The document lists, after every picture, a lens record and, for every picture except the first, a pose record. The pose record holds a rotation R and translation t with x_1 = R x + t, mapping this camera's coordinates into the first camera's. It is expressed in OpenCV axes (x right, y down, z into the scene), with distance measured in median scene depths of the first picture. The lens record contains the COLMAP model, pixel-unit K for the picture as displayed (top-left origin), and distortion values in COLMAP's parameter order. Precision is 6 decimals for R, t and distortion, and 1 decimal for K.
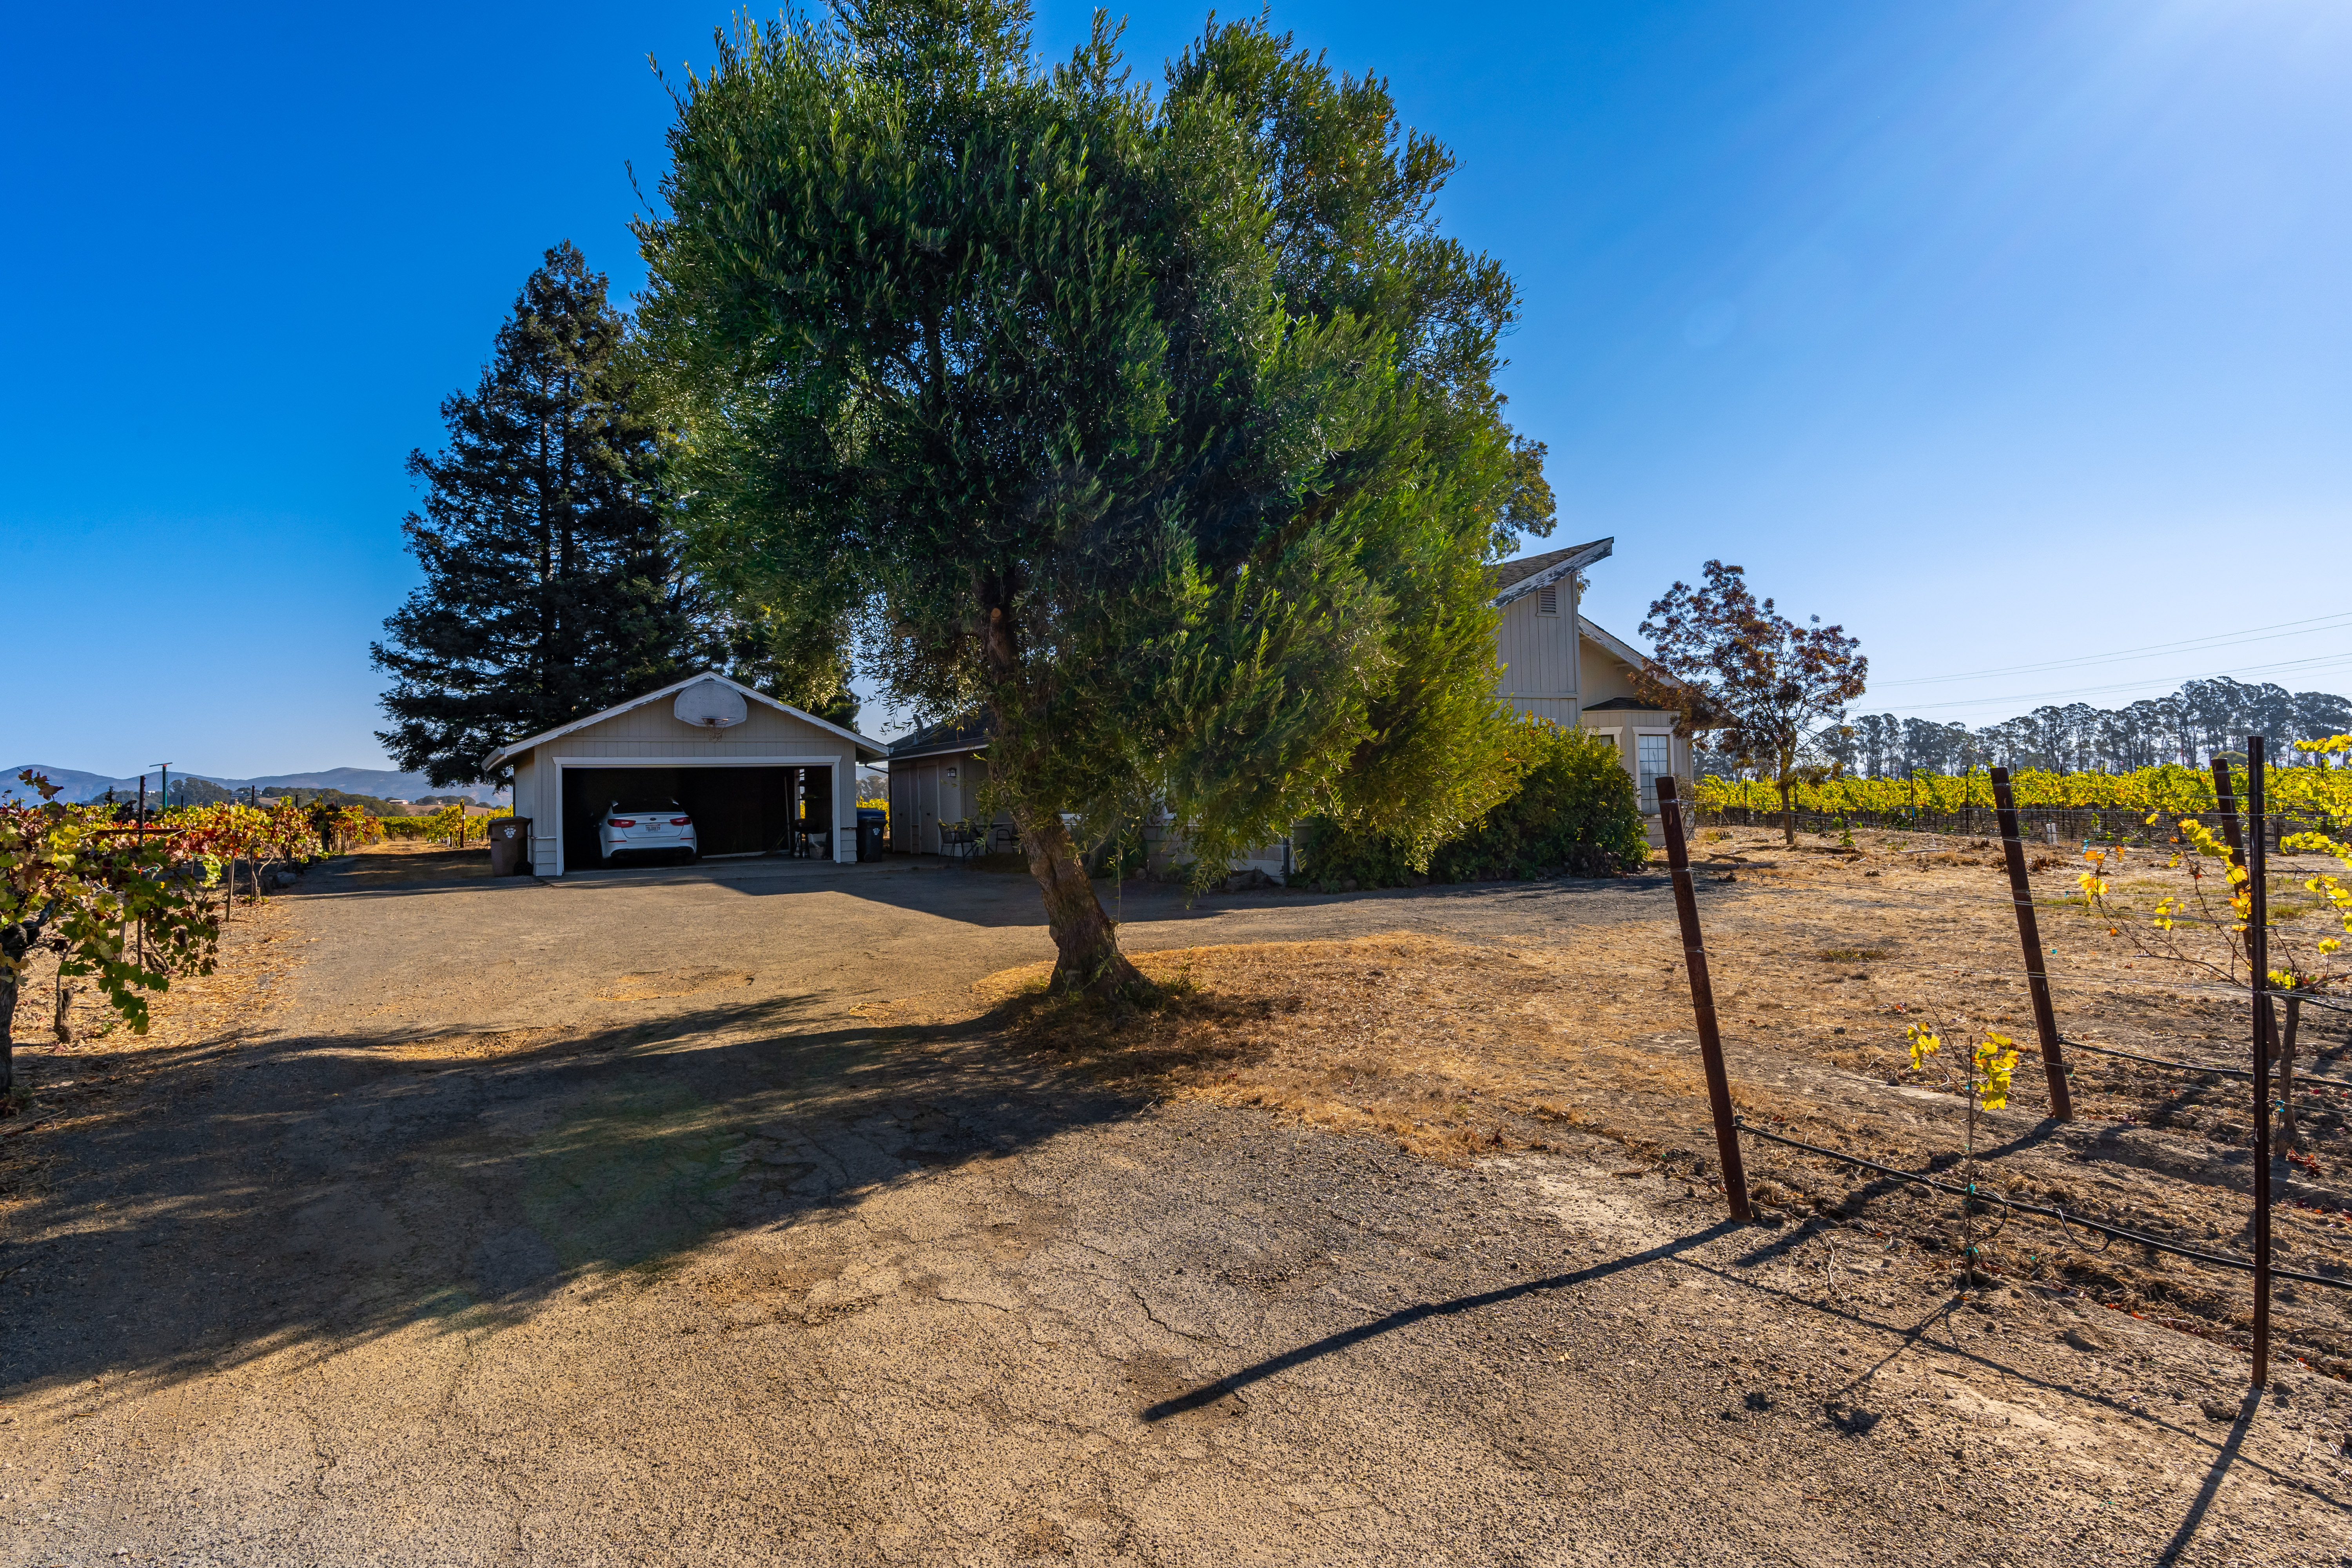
lens RADIAL K [[1277.4, 0, 1177.0], [0, 1277.4, 781.5], [0, 0, 1]] dist [0.002702, 0.000417]
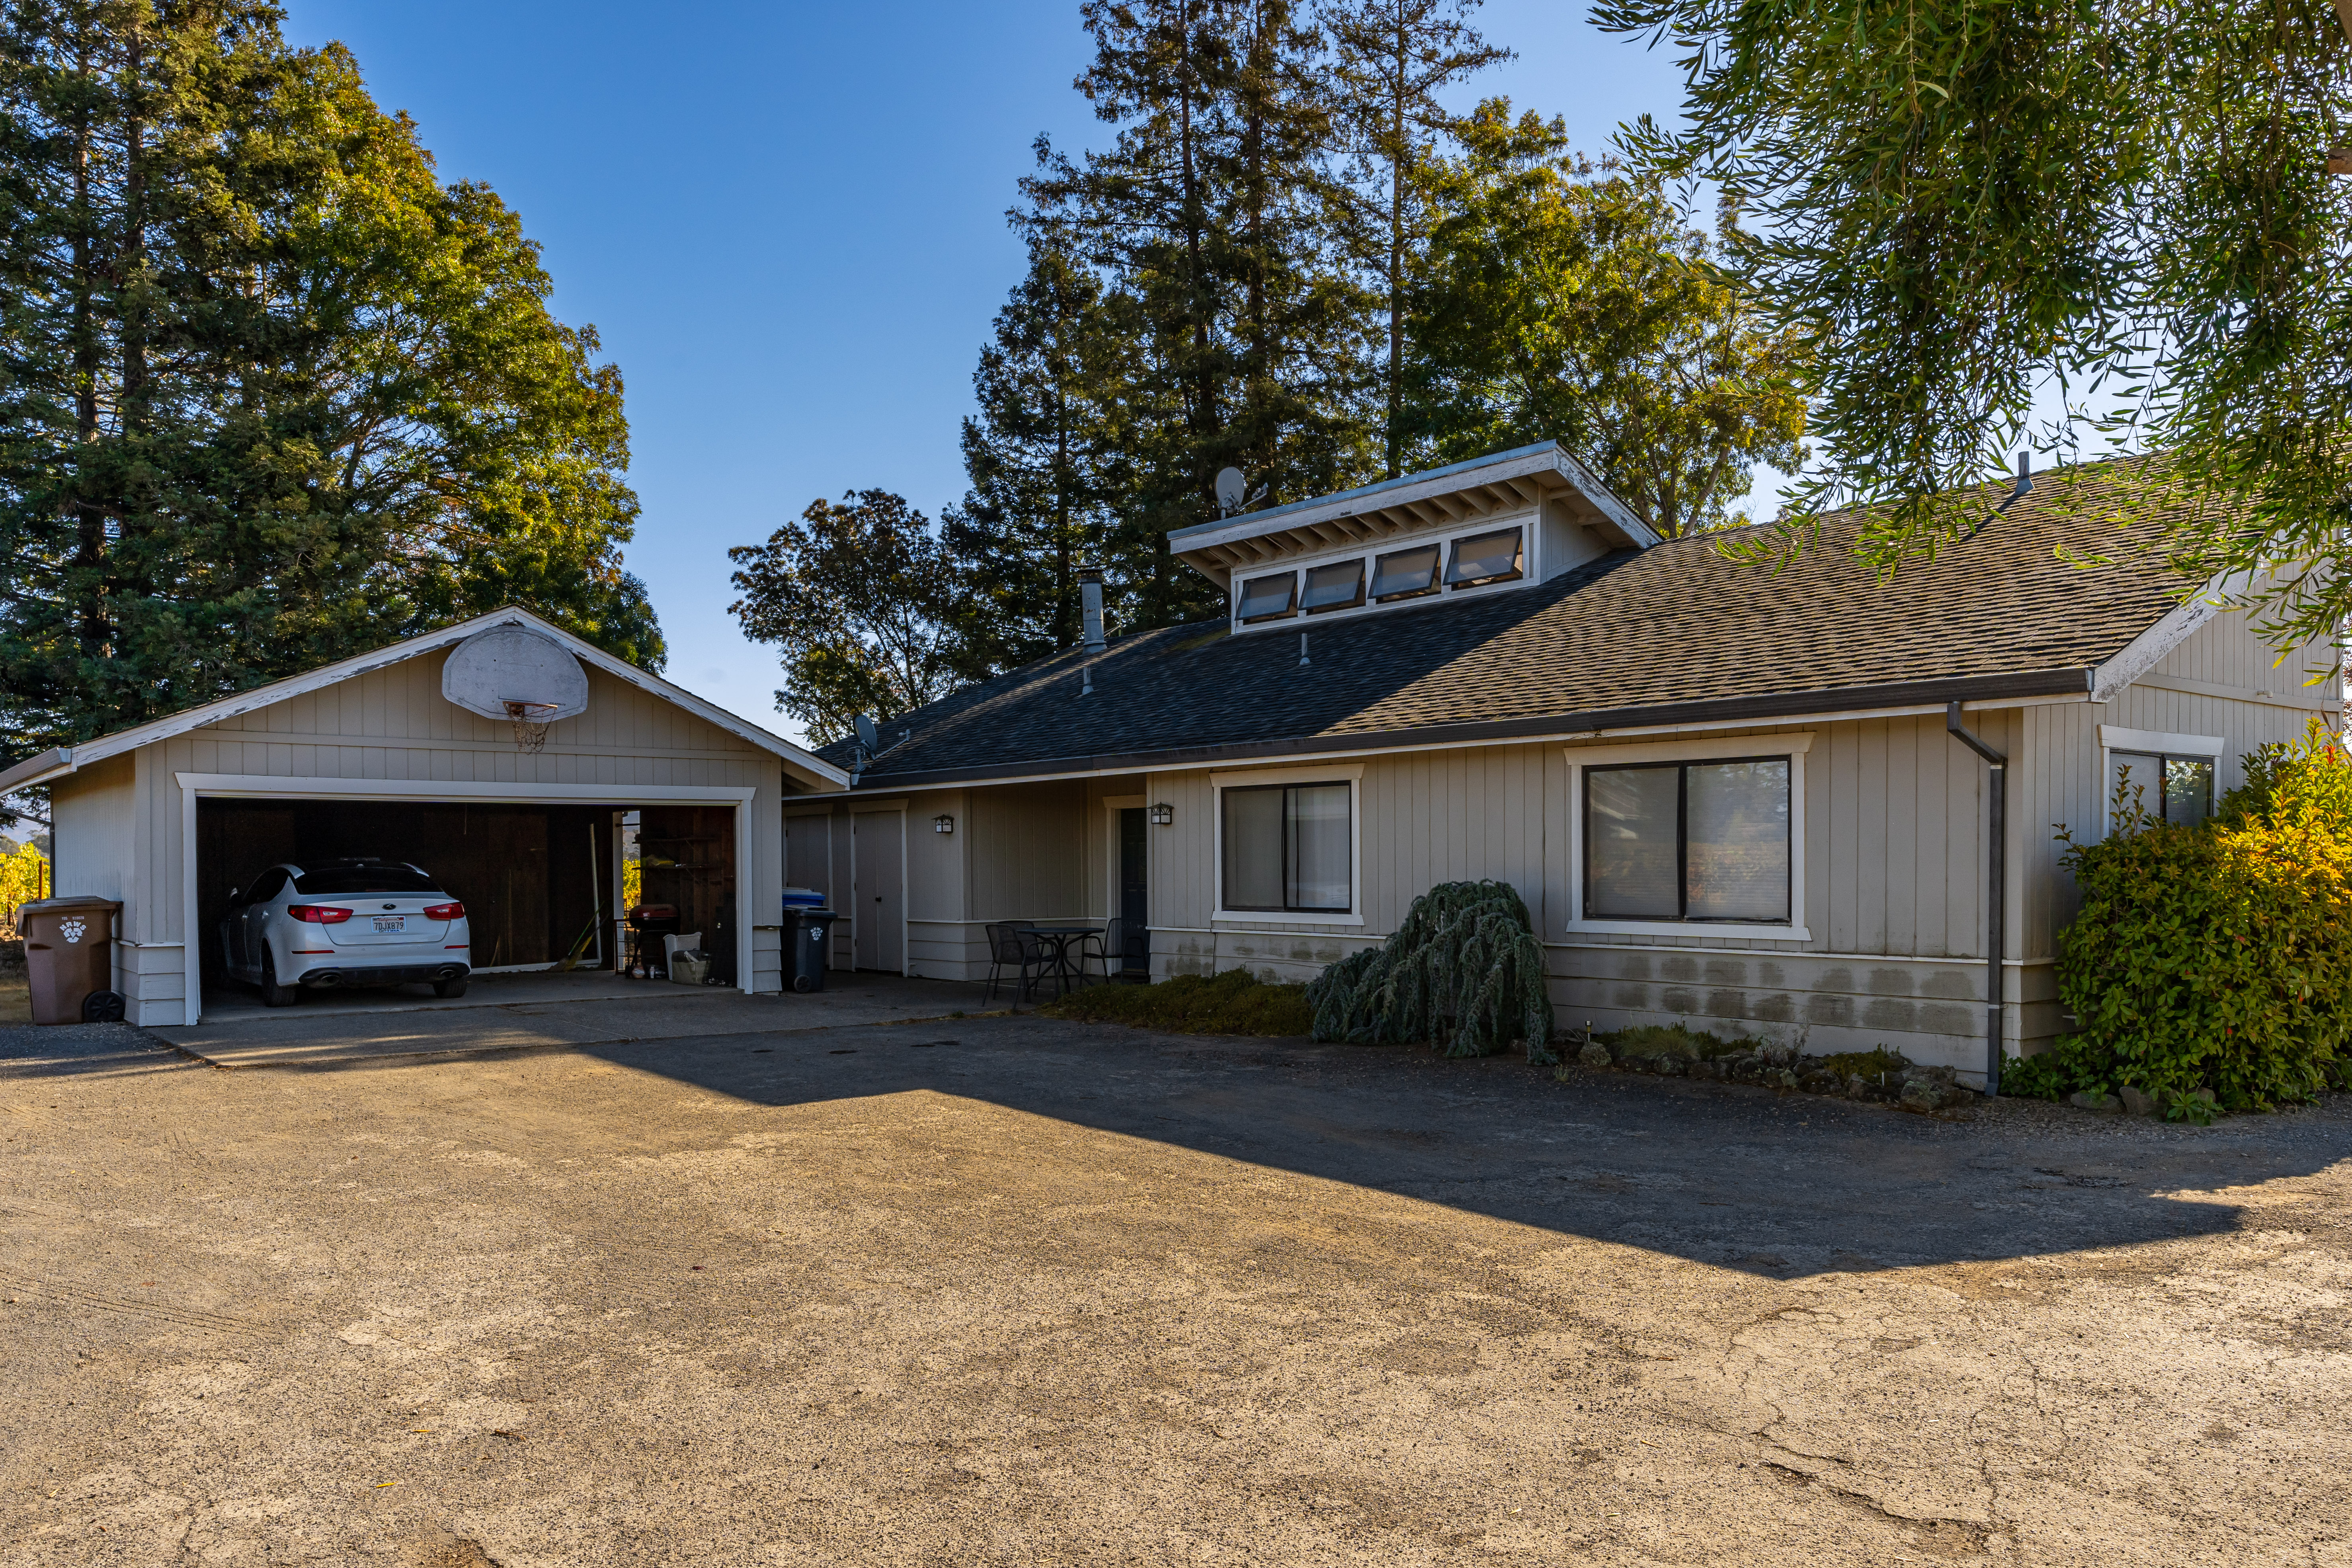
lens RADIAL K [[1683.3, 0, 1145.3], [0, 1683.3, 875.5], [0, 0, 1]] dist [0.023833, 0.001700]
pose [[0.989141, 0.018616, 0.145785, -0.213760], [-0.021638, 0.999582, 0.019171, -0.000907], [-0.145367, -0.022117, 0.989131, 0.313119]]
